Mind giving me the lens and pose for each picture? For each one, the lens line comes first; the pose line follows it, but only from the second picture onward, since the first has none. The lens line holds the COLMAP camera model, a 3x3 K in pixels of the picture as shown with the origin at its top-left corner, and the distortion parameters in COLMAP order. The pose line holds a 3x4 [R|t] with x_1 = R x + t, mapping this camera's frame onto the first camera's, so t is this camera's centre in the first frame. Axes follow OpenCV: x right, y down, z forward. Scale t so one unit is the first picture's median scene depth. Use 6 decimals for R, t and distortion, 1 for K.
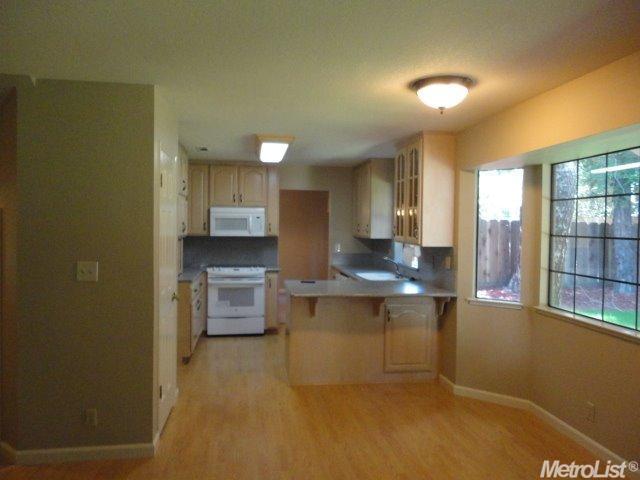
lens RADIAL K [[465.6, 0, 317.9], [0, 465.6, 236.0], [0, 0, 1]] dist [-0.001069, 0.005256]
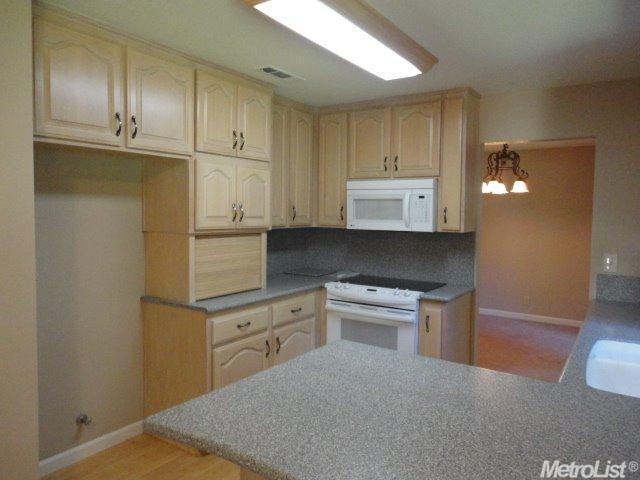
lens RADIAL K [[465.6, 0, 317.9], [0, 465.6, 236.0], [0, 0, 1]] dist [-0.001069, 0.005256]
pose [[0.747088, 0.034925, -0.663807, 0.145319], [-0.024905, 0.999388, 0.024551, -0.004963], [0.664259, -0.001809, 0.747501, 0.533017]]
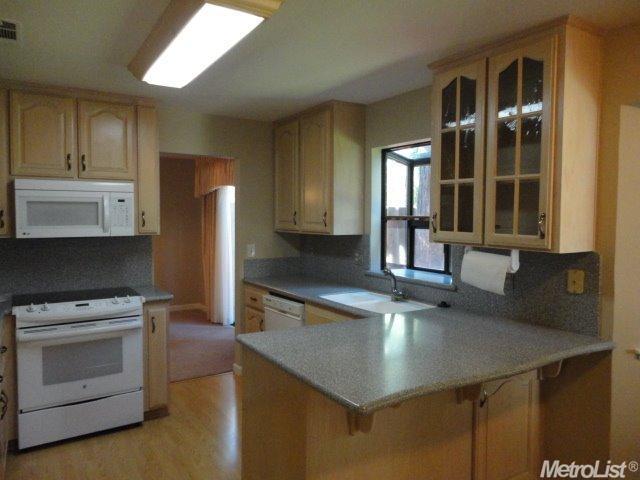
lens RADIAL K [[465.6, 0, 317.9], [0, 465.6, 236.0], [0, 0, 1]] dist [-0.001069, 0.005256]
pose [[0.915035, -0.027814, 0.402414, -0.141624], [0.018785, 0.999476, 0.026368, -0.009638], [-0.402937, -0.016568, 0.915078, 0.441167]]
